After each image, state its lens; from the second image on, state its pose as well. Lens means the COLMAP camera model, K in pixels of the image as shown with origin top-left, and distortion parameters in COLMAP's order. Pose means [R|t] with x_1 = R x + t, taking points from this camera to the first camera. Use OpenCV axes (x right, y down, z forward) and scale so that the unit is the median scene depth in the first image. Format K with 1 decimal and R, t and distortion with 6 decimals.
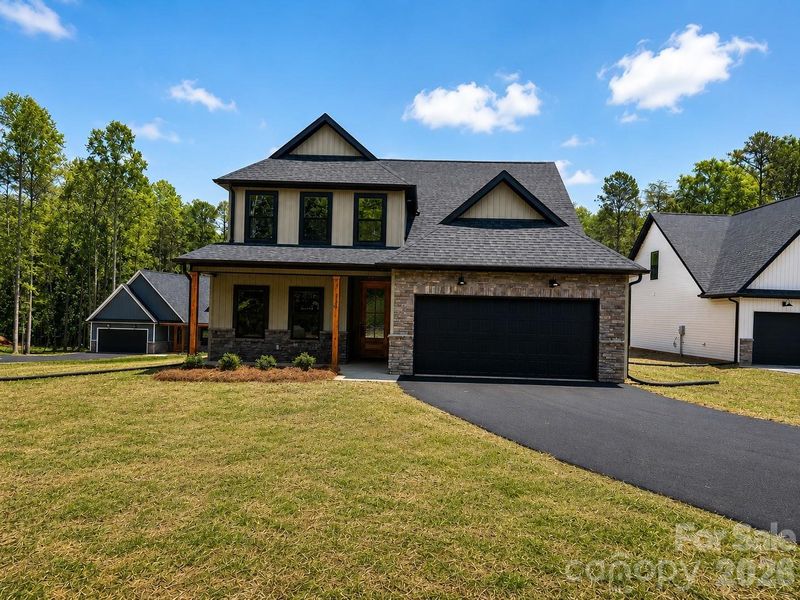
lens RADIAL K [[571.9, 0, 400.0], [0, 571.9, 300.0], [0, 0, 1]] dist [0.003890, -0.000255]
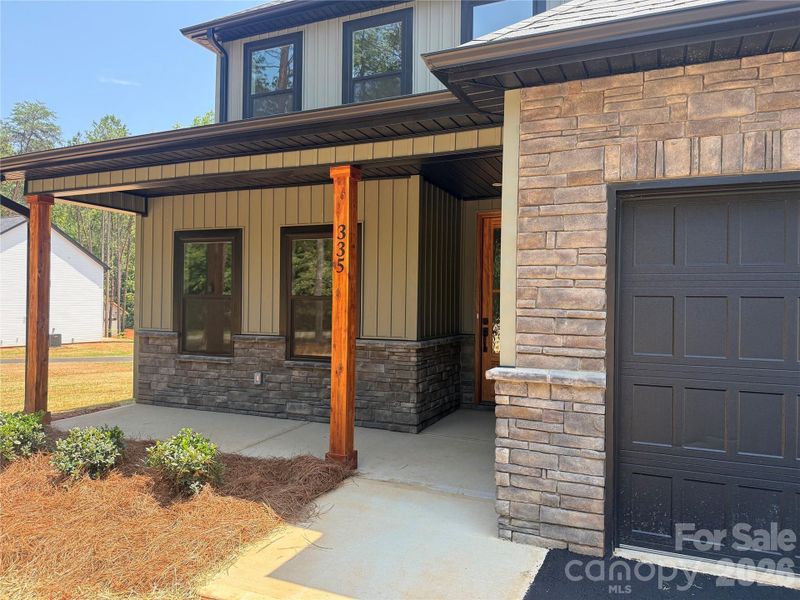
lens RADIAL K [[571.9, 0, 400.0], [0, 571.9, 300.0], [0, 0, 1]] dist [0.003890, -0.000255]
pose [[0.938115, -0.009725, -0.346187, 0.025068], [0.010834, 0.999941, 0.001266, 0.032526], [0.346154, -0.004938, 0.938165, 0.767864]]
